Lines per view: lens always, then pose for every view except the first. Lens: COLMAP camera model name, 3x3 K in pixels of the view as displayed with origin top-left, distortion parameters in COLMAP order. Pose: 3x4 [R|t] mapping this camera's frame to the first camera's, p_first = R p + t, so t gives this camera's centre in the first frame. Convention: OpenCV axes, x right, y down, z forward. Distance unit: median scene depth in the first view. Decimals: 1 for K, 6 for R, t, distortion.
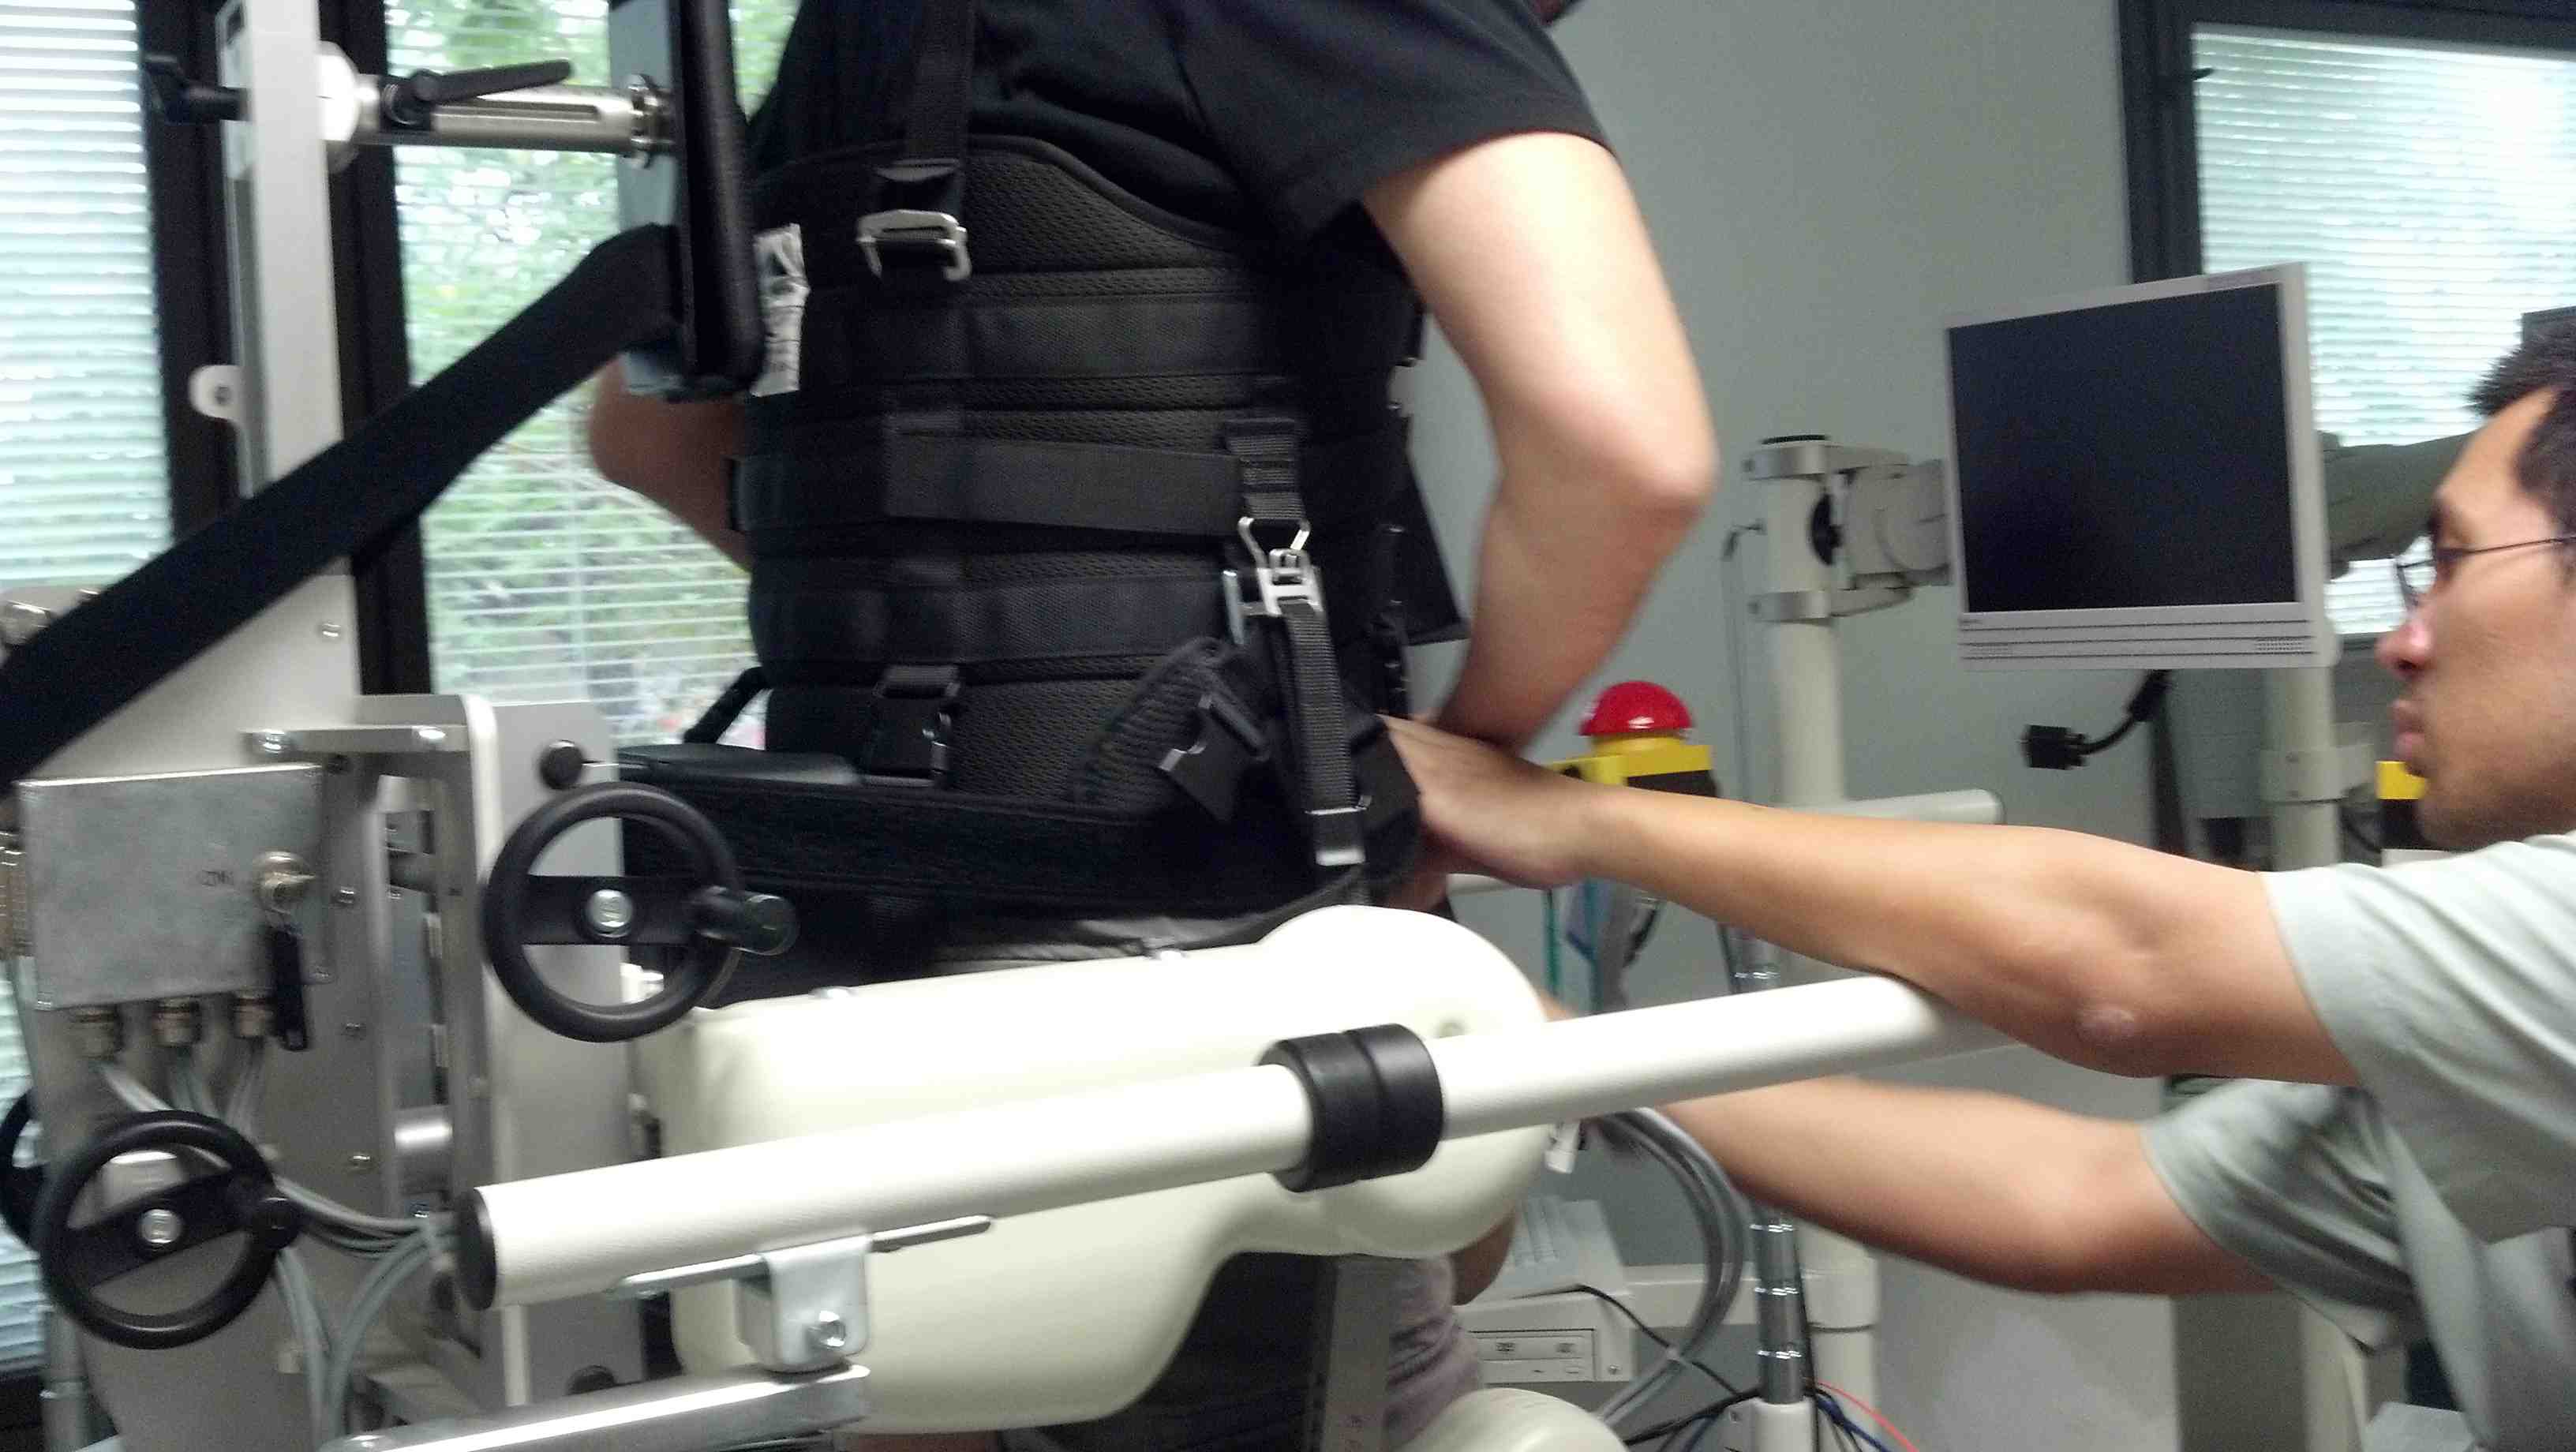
lens RADIAL K [[2827.5, 0, 1292.8], [0, 2827.5, 670.3], [0, 0, 1]] dist [0.075834, 0.000592]
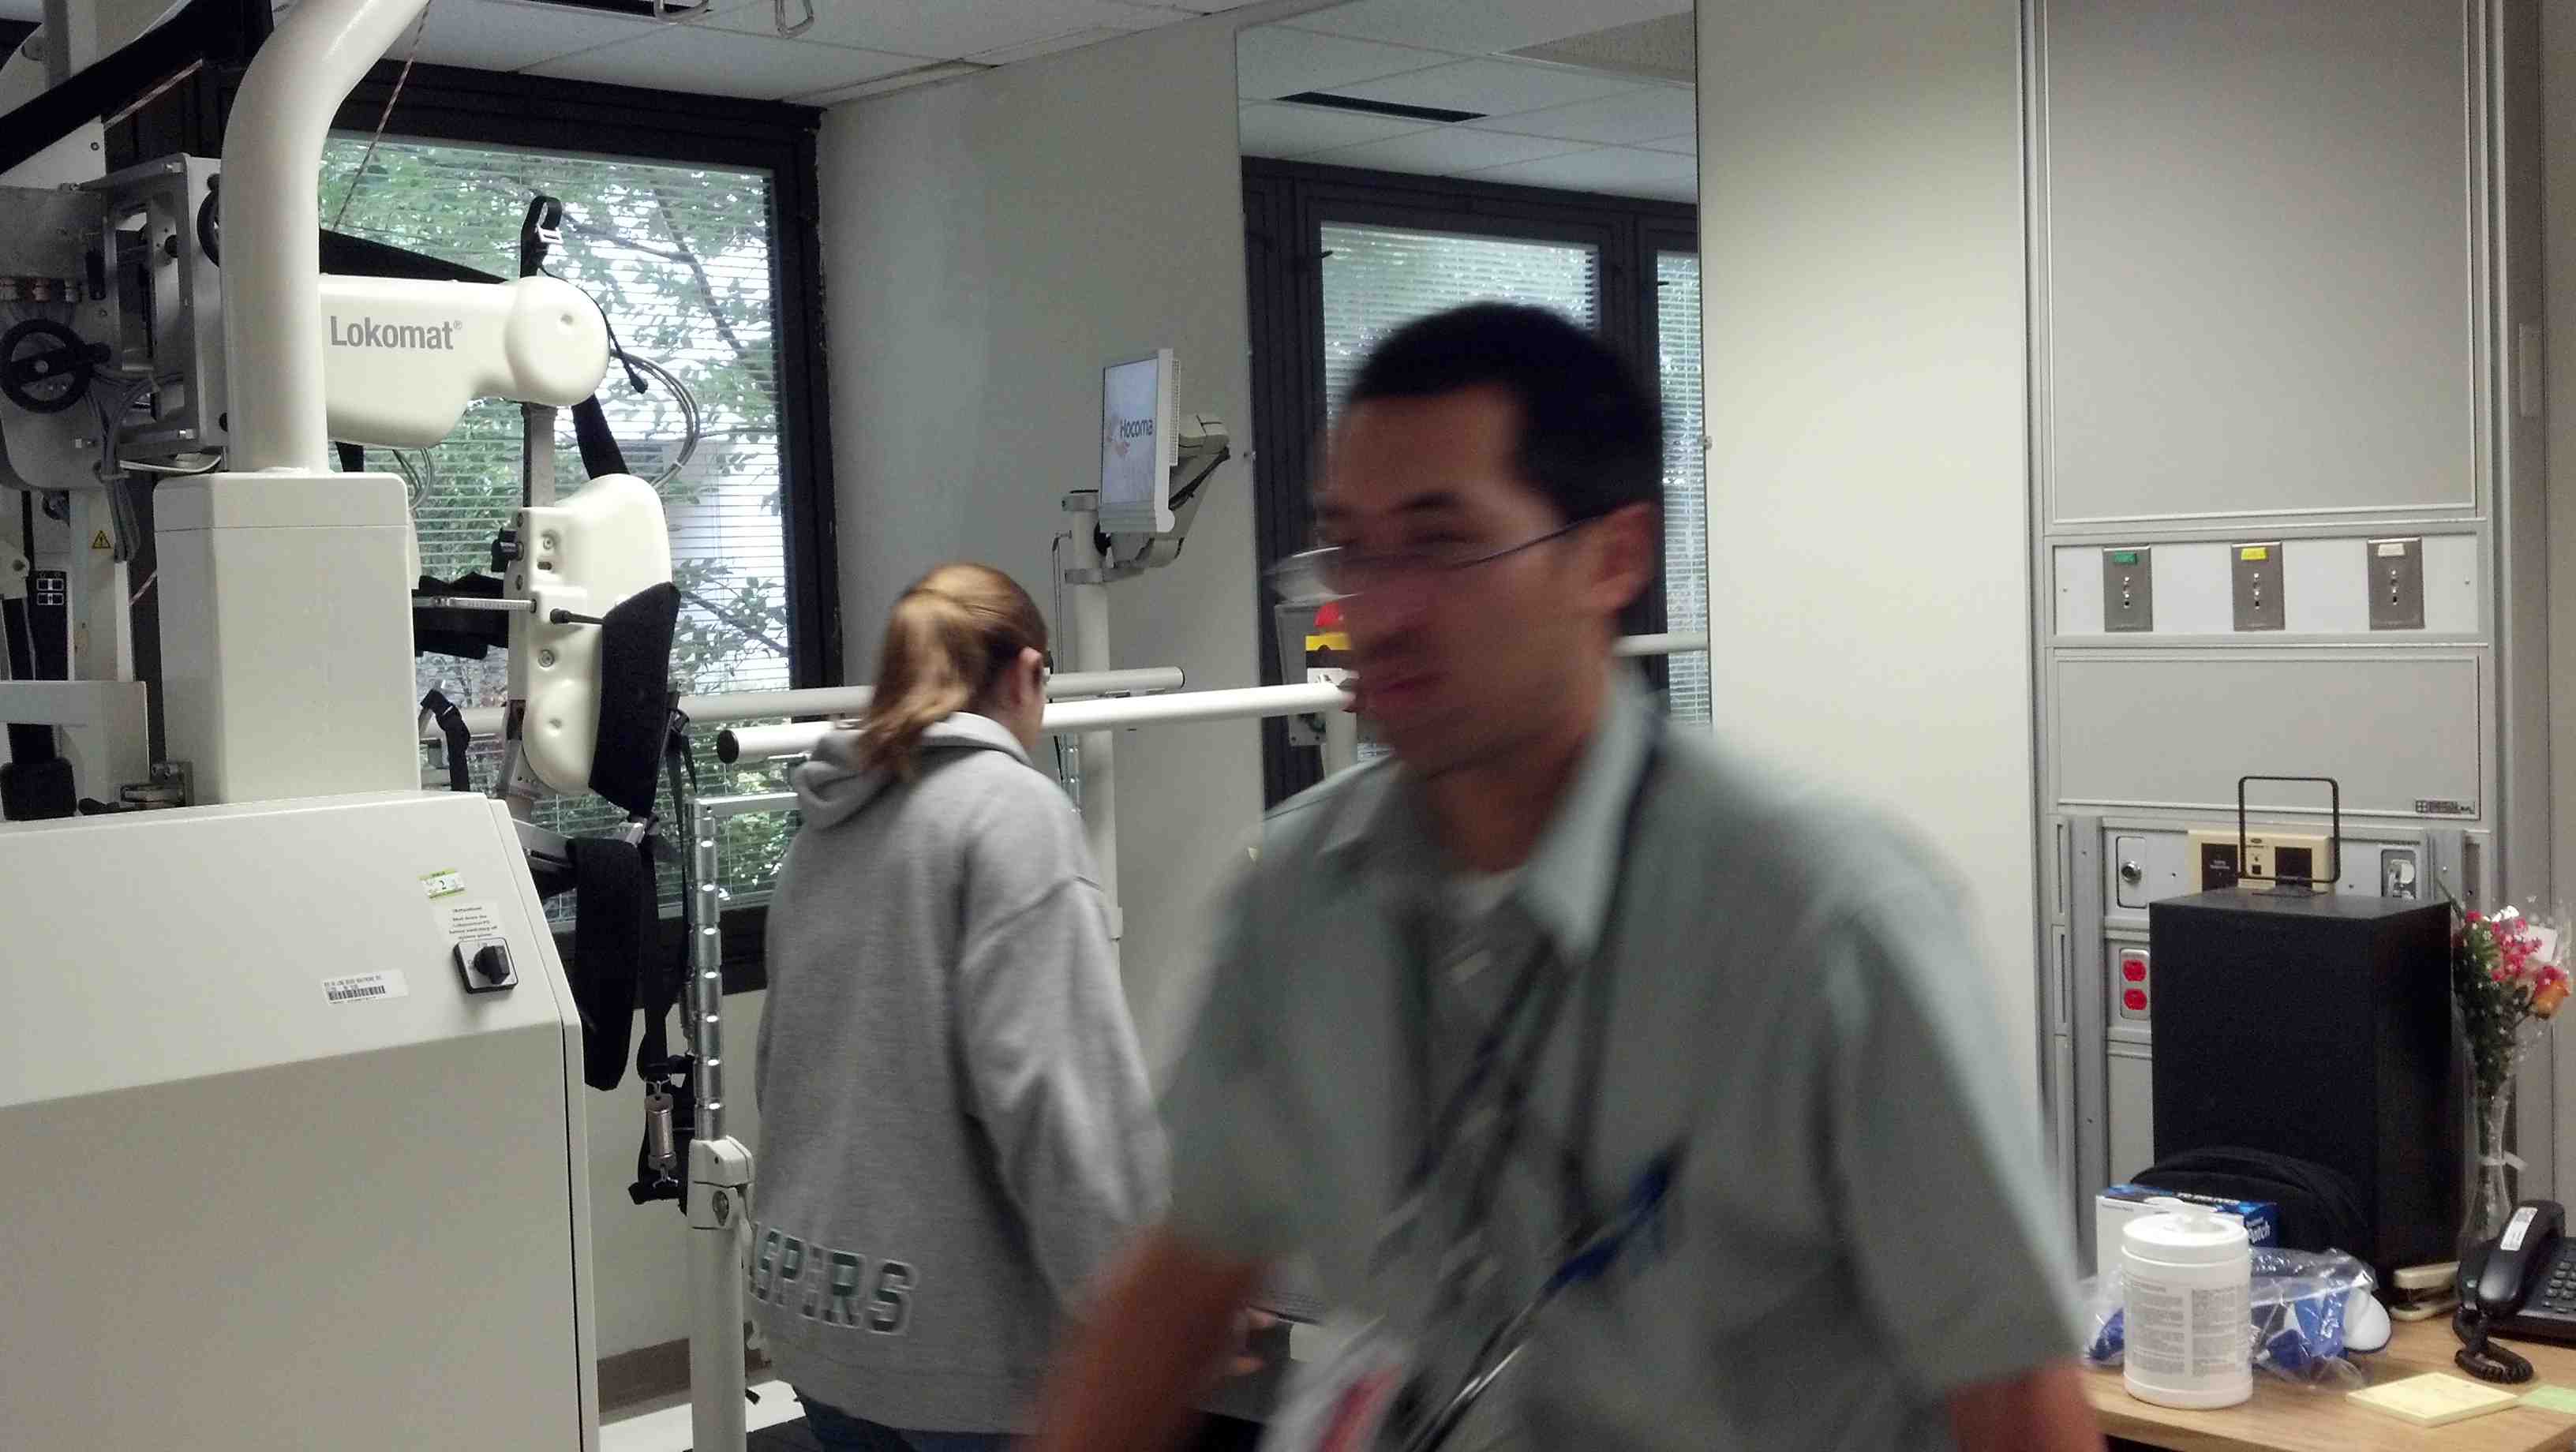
lens RADIAL K [[2775.0, 0, 1247.2], [0, 2775.0, 725.6], [0, 0, 1]] dist [0.185684, -0.633435]
pose [[0.968841, 0.011840, 0.247400, -0.208446], [-0.018558, 0.999519, 0.024841, 0.033827], [-0.246987, -0.028658, 0.968595, -0.980668]]
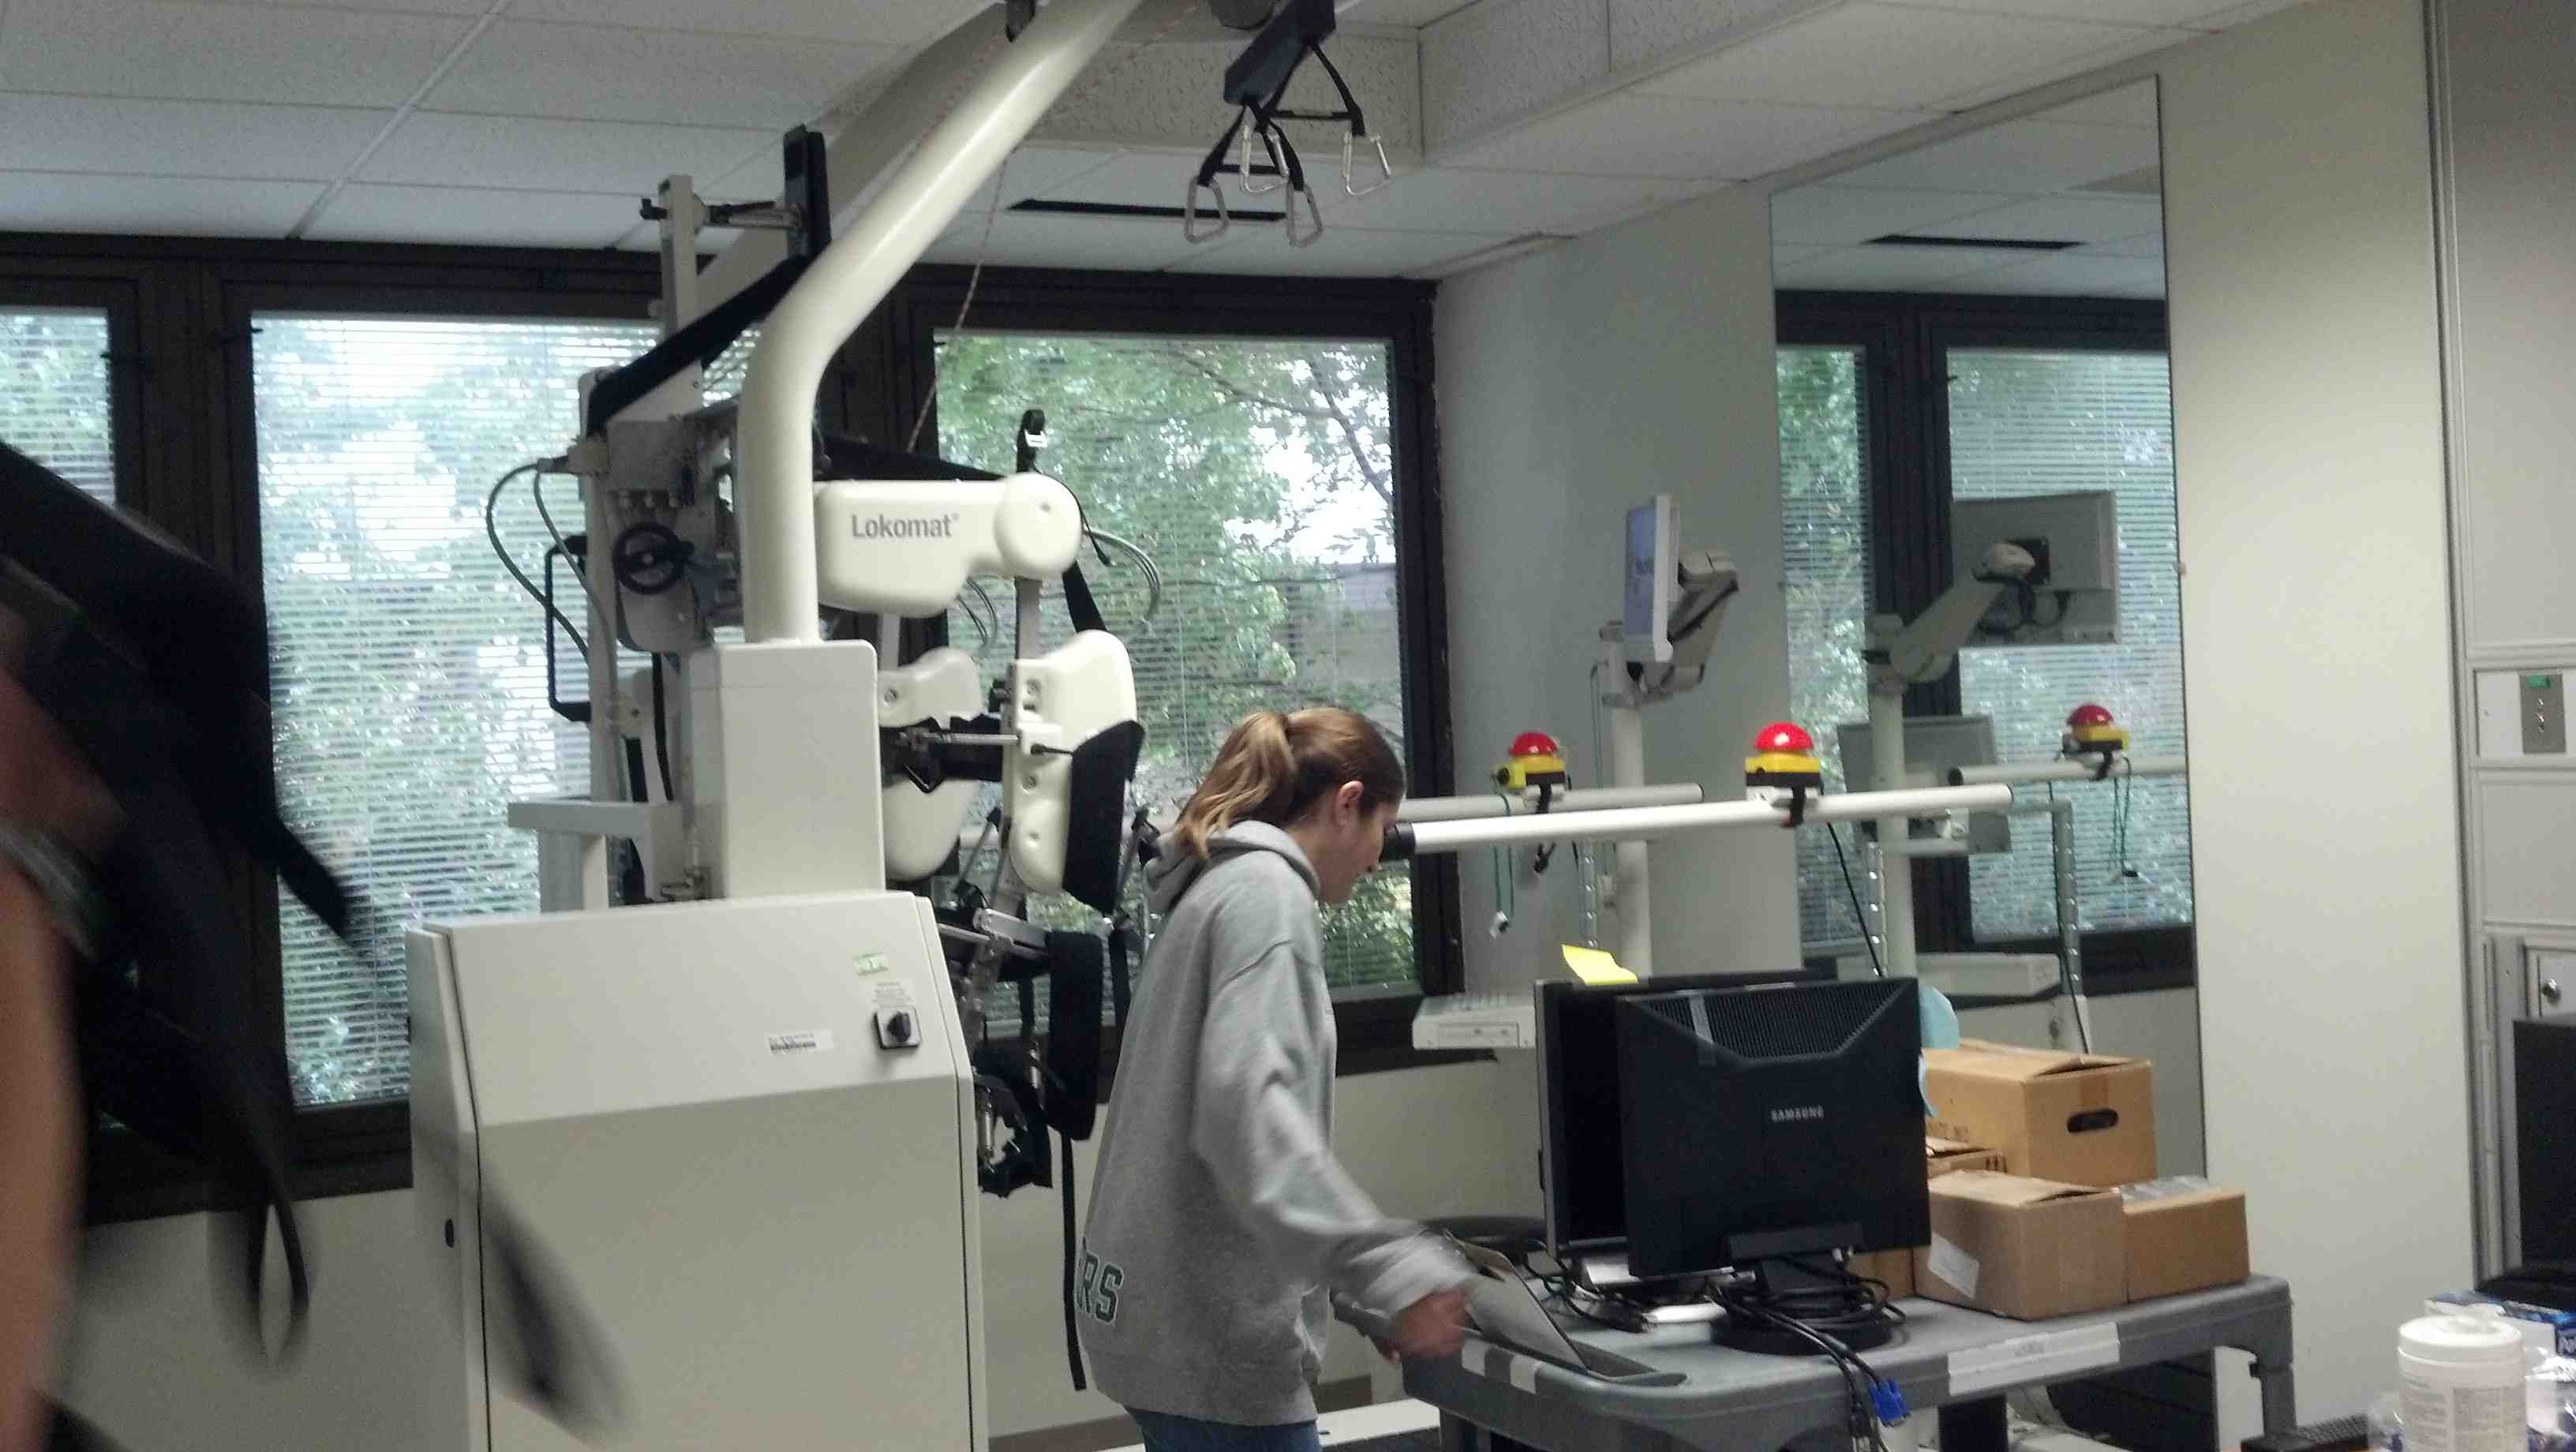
lens RADIAL K [[2767.3, 0, 1238.2], [0, 2767.3, 725.4], [0, 0, 1]] dist [0.191367, -0.628814]
pose [[0.997895, 0.014264, -0.063264, 0.022895], [-0.014773, 0.999862, -0.007588, 0.017802], [0.063147, 0.008507, 0.997968, -1.213480]]
